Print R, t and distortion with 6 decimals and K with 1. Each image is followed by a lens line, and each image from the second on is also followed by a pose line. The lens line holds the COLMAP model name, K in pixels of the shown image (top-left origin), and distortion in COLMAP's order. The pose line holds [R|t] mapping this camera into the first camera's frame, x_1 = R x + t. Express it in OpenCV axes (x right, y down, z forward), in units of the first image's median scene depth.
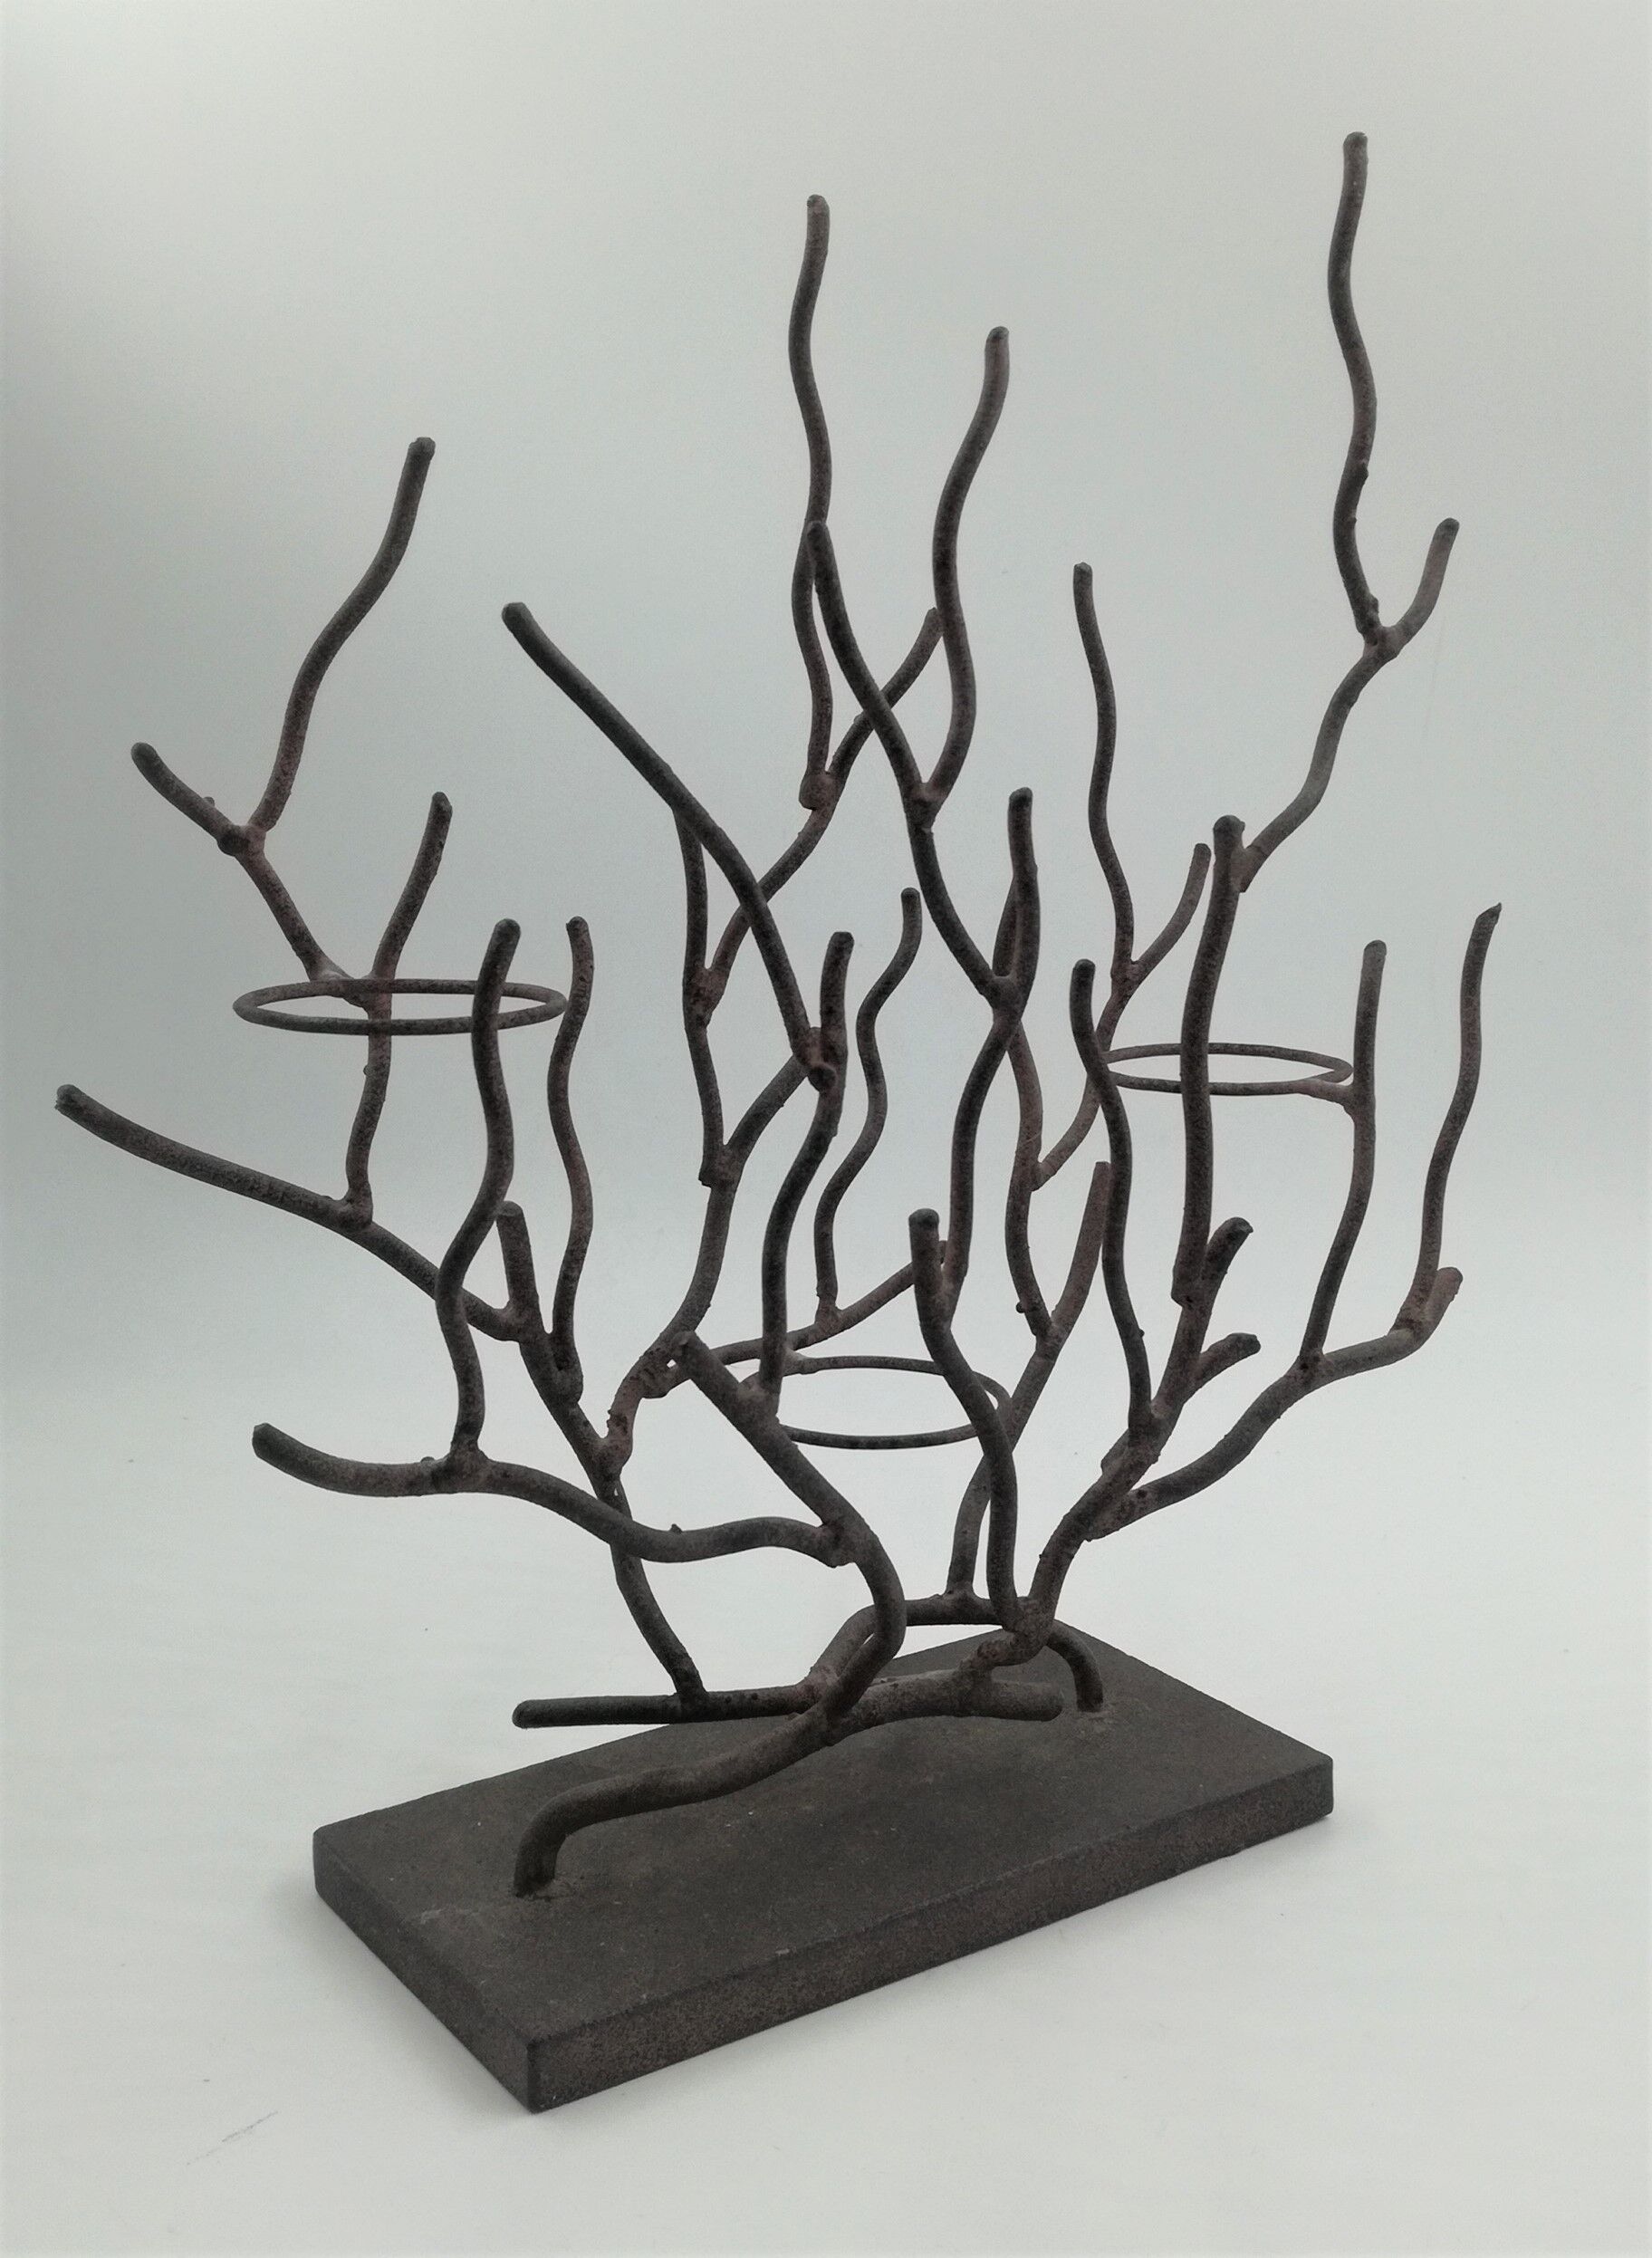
lens RADIAL K [[1860.4, 0, 811.8], [0, 1860.4, 1135.8], [0, 0, 1]] dist [0.067985, -0.024363]
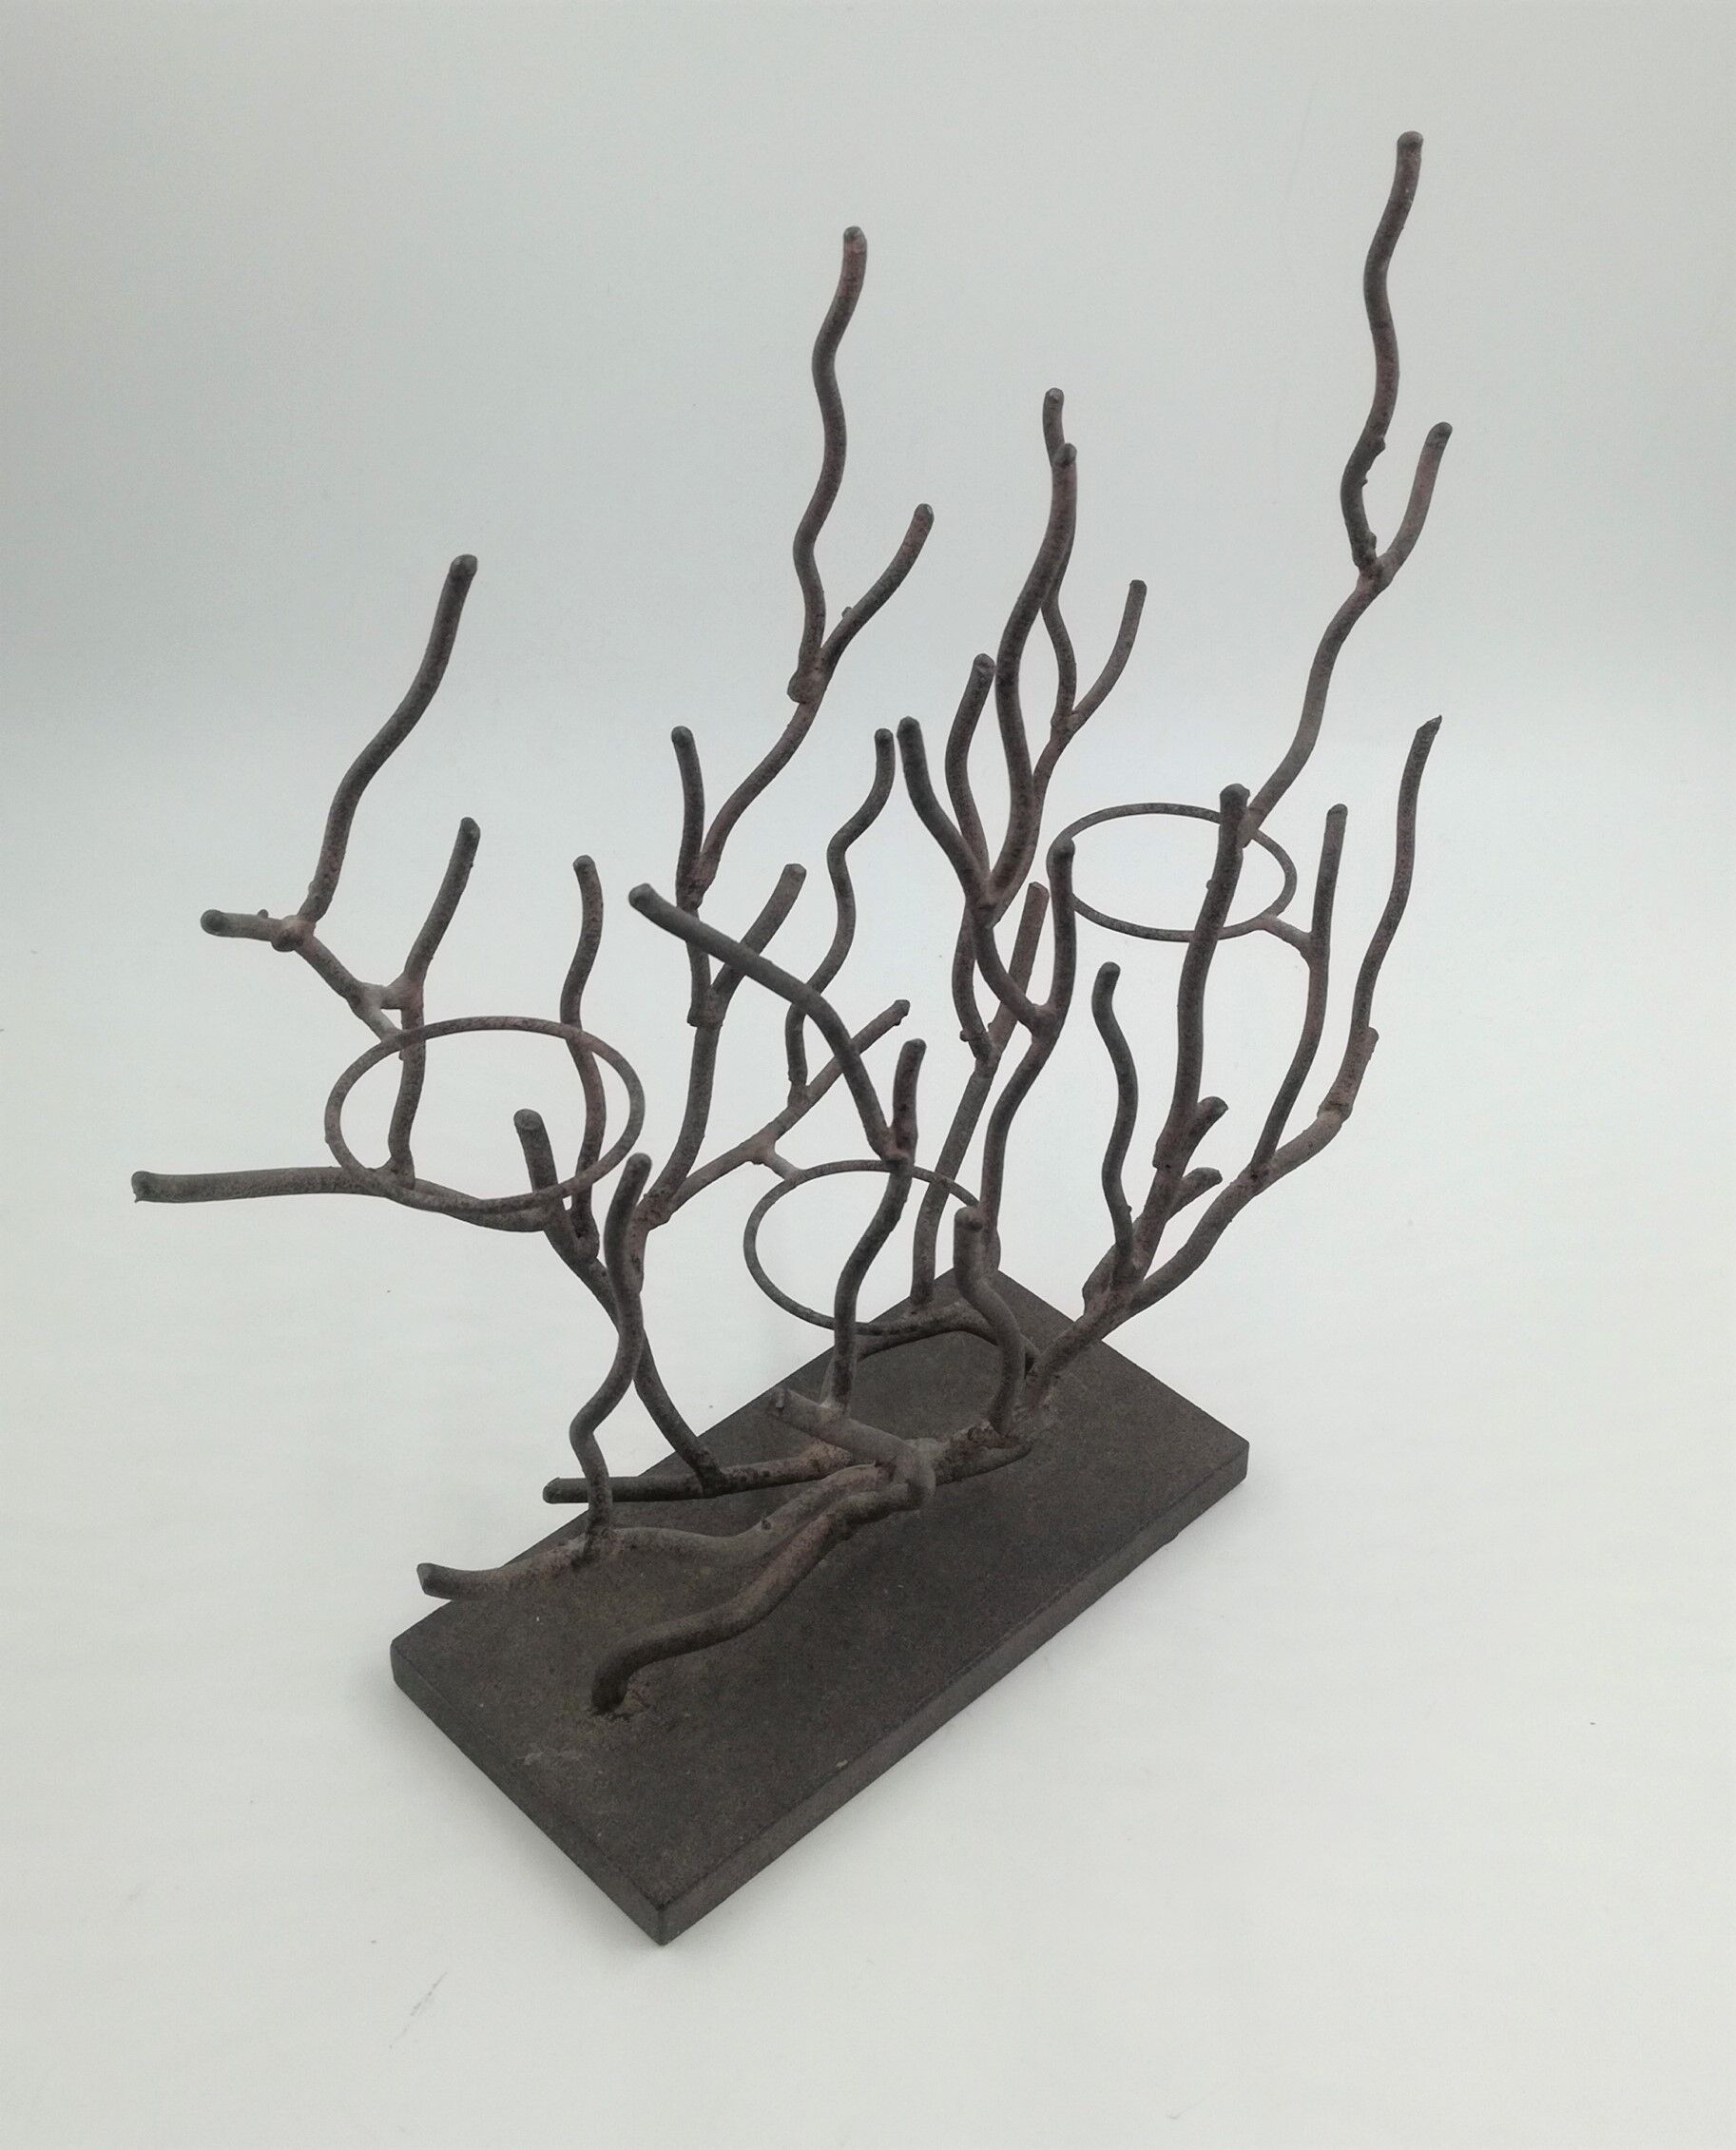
lens RADIAL K [[1836.4, 0, 876.6], [0, 1836.4, 1072.2], [0, 0, 1]] dist [0.060448, 0.022650]
pose [[0.990665, -0.063297, 0.120731, -0.097952], [0.025821, 0.956759, 0.289733, -0.292559], [-0.133850, -0.283911, 0.949462, 0.010679]]
